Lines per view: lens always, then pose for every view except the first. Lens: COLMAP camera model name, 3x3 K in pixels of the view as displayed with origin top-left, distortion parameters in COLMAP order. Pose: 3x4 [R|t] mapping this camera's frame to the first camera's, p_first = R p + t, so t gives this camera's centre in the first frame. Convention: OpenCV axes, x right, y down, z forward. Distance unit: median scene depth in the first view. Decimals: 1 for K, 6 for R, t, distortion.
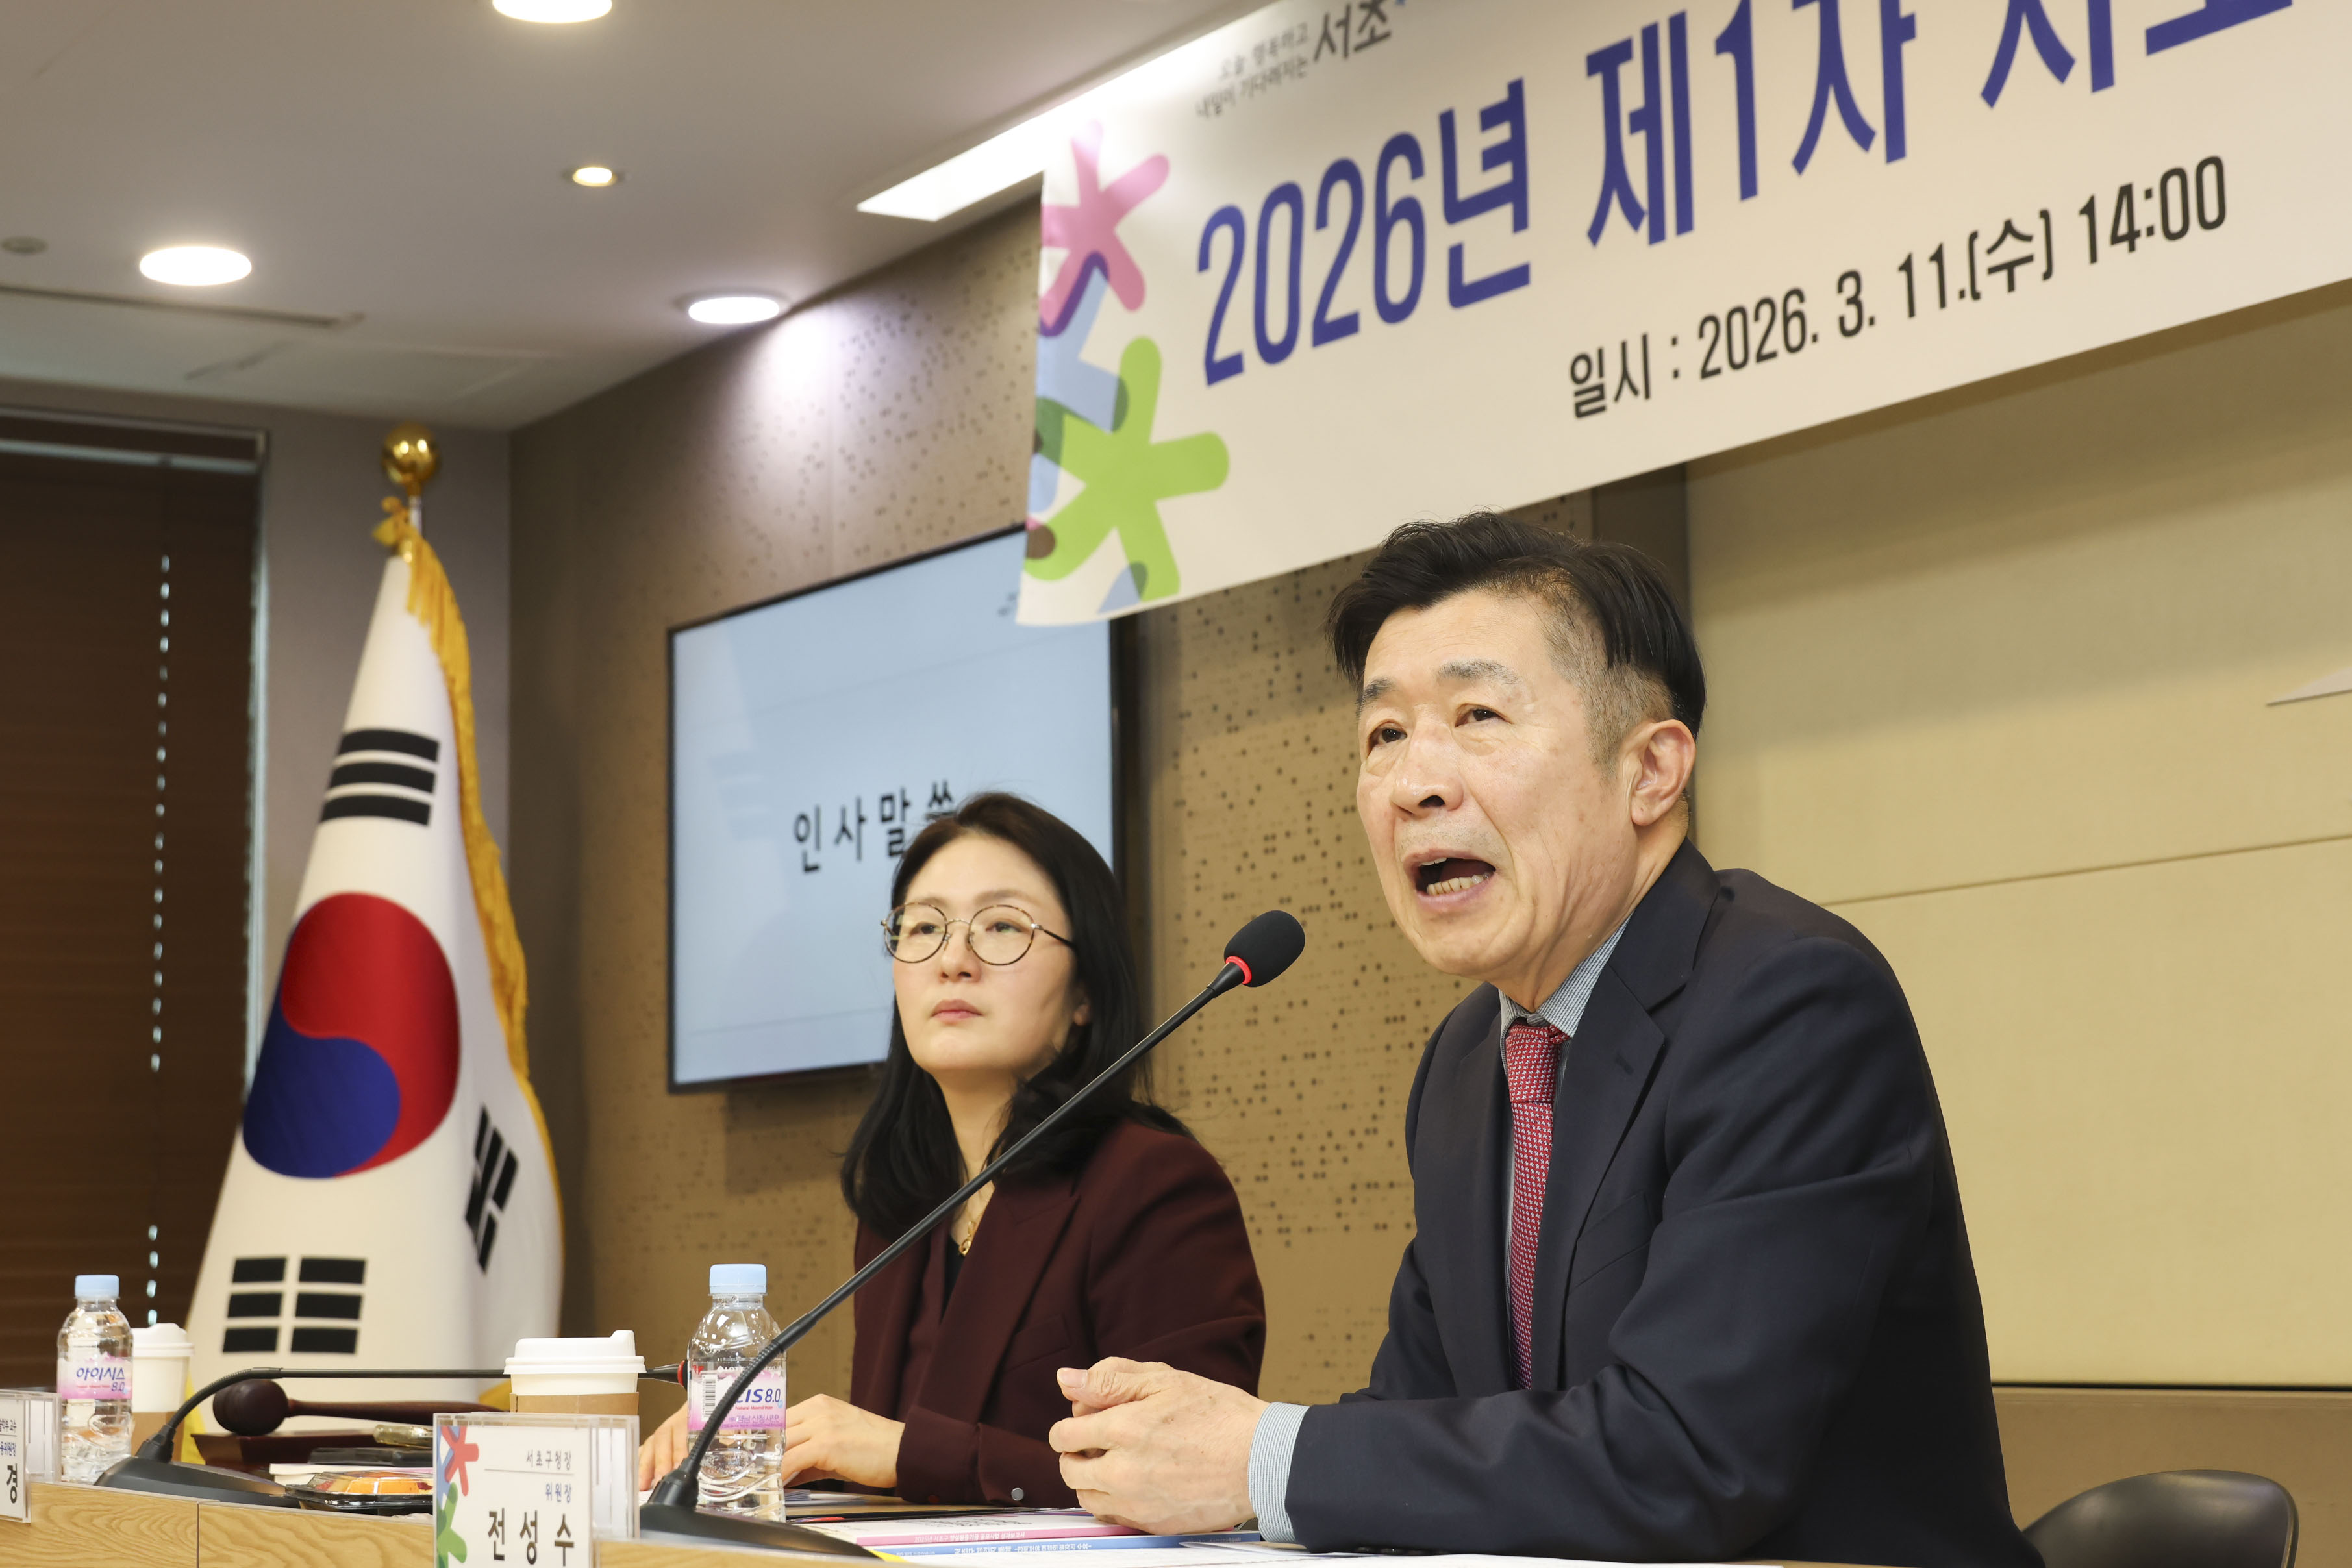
lens RADIAL K [[3985.8, 0, 1176.0], [0, 3985.8, 784.0], [0, 0, 1]] dist [-0.117369, 0.006519]
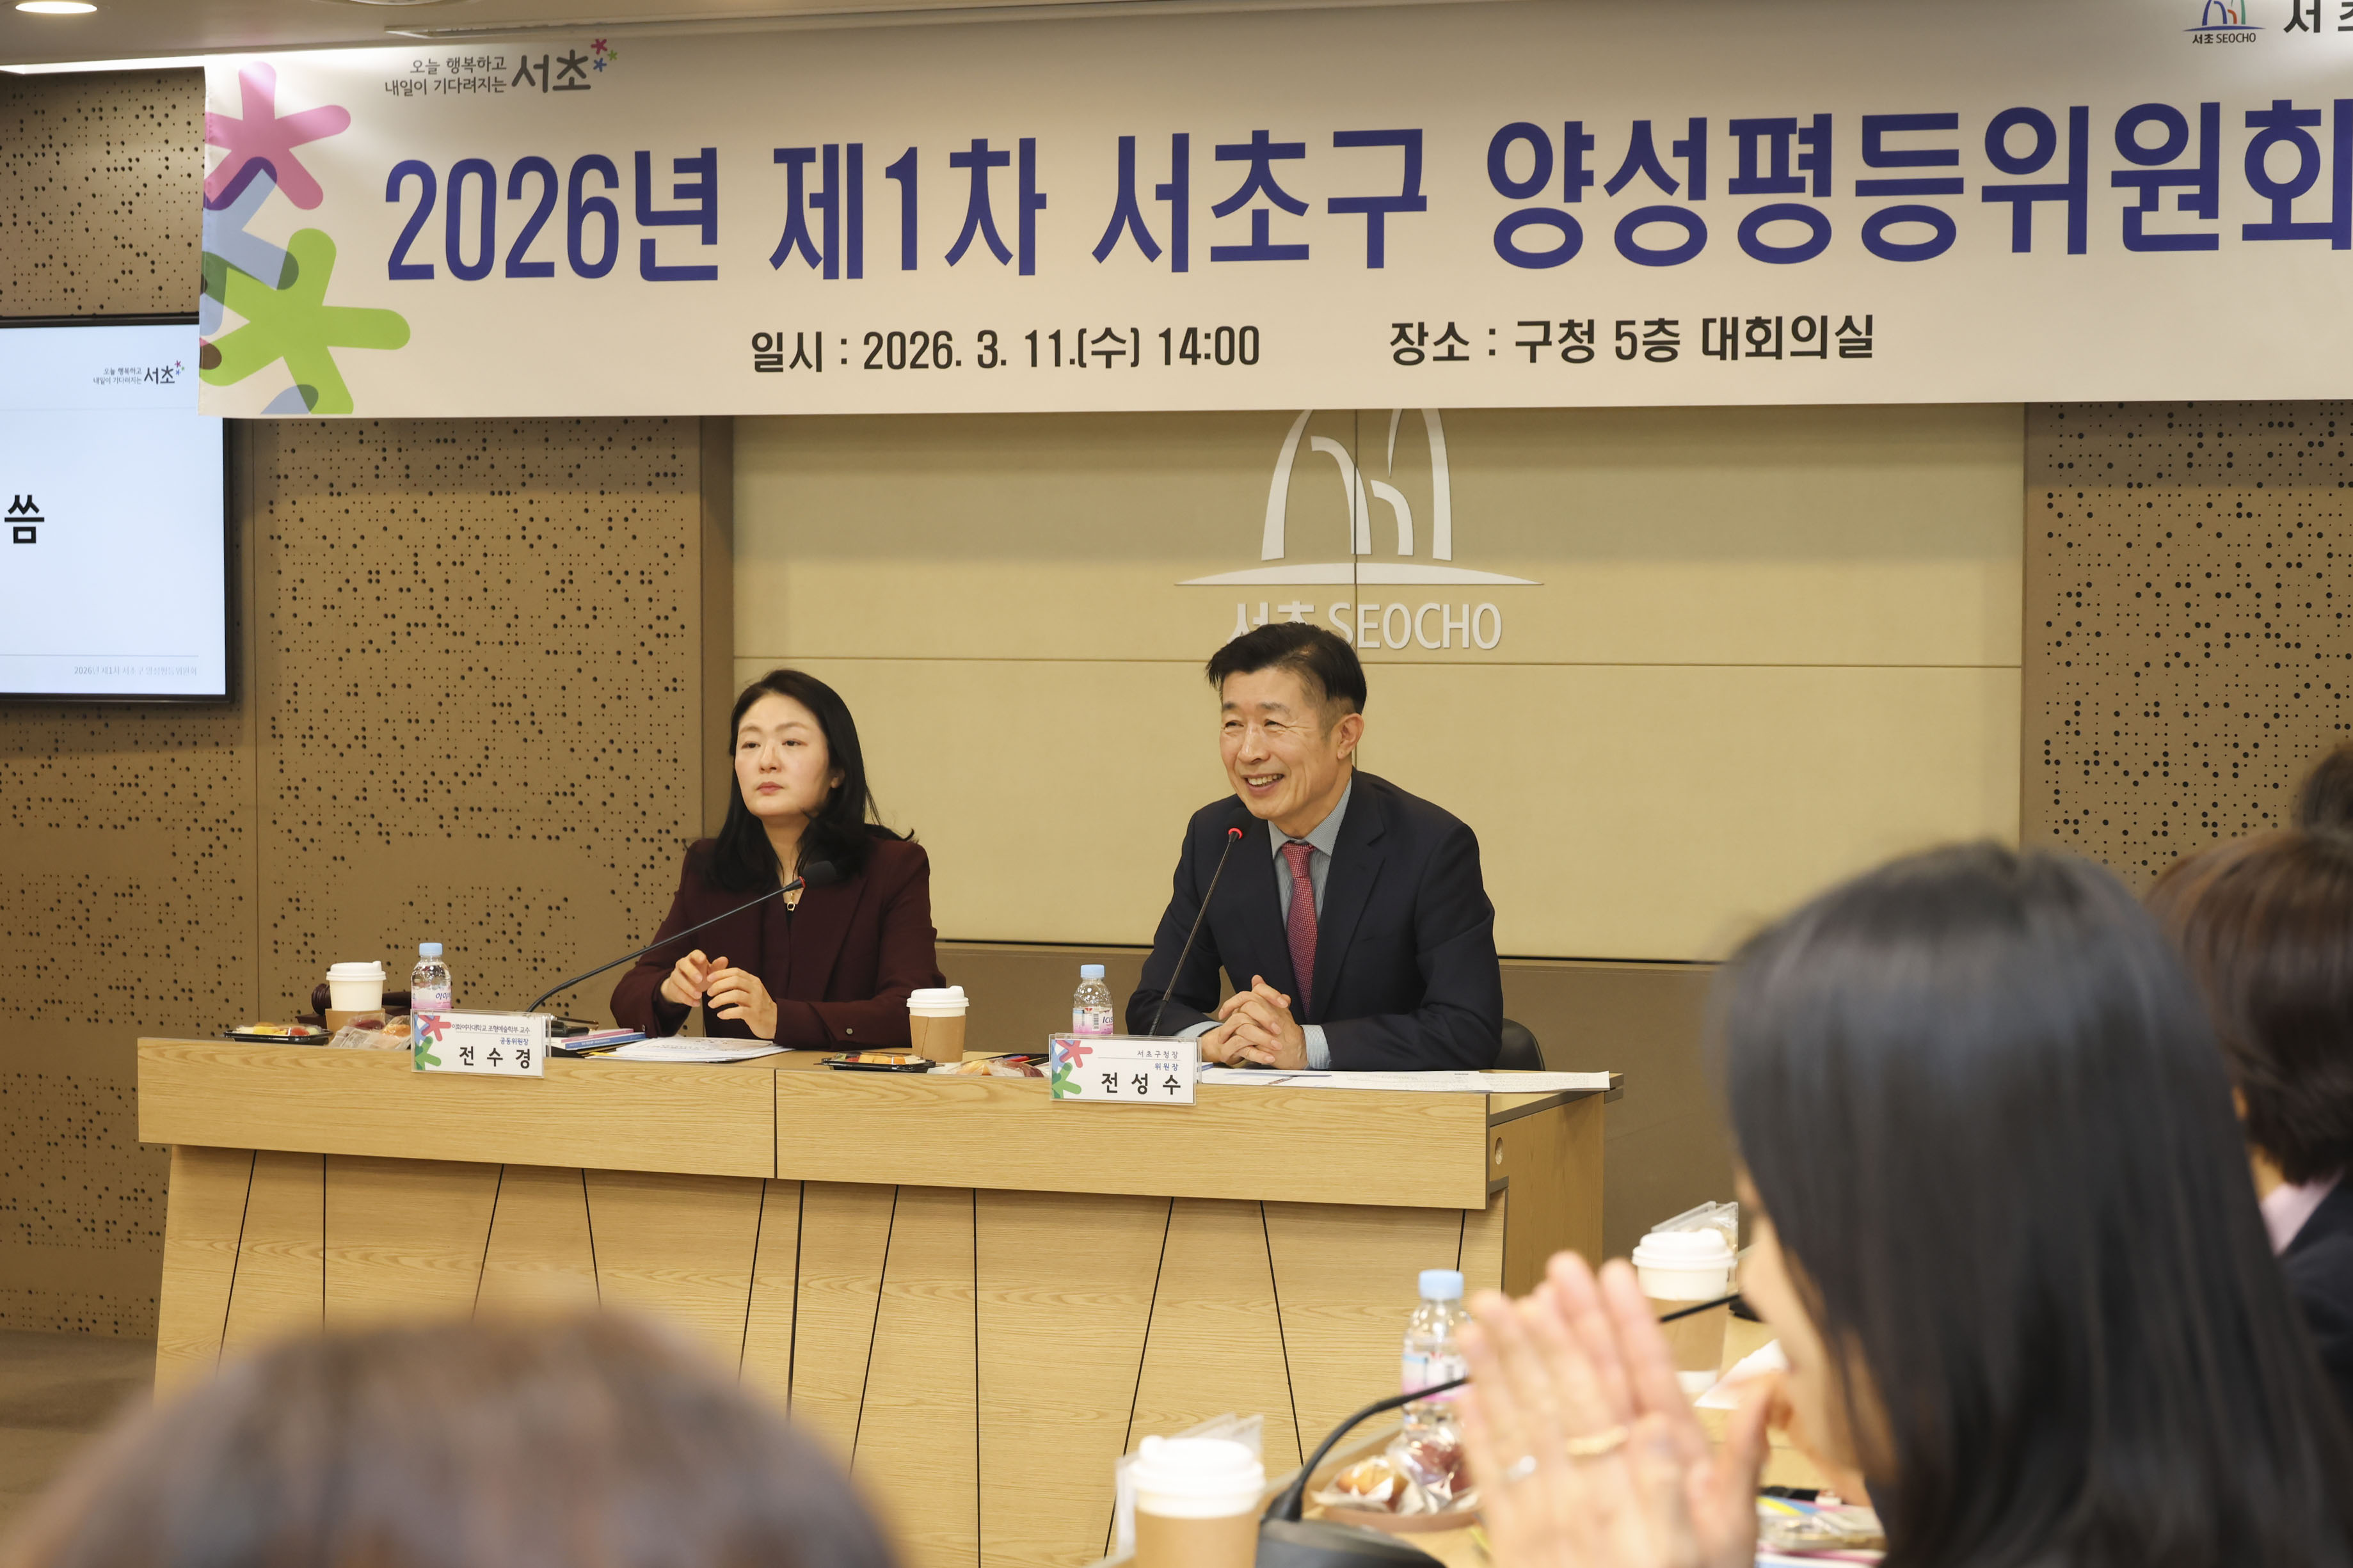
lens RADIAL K [[4198.3, 0, 1176.5], [0, 4198.3, 784.0], [0, 0, 1]] dist [-0.028268, -0.155344]
pose [[0.794285, -0.011295, 0.607441, -0.838842], [-0.083959, 0.988193, 0.128159, -0.163130], [-0.601716, -0.152795, 0.783959, -0.514482]]
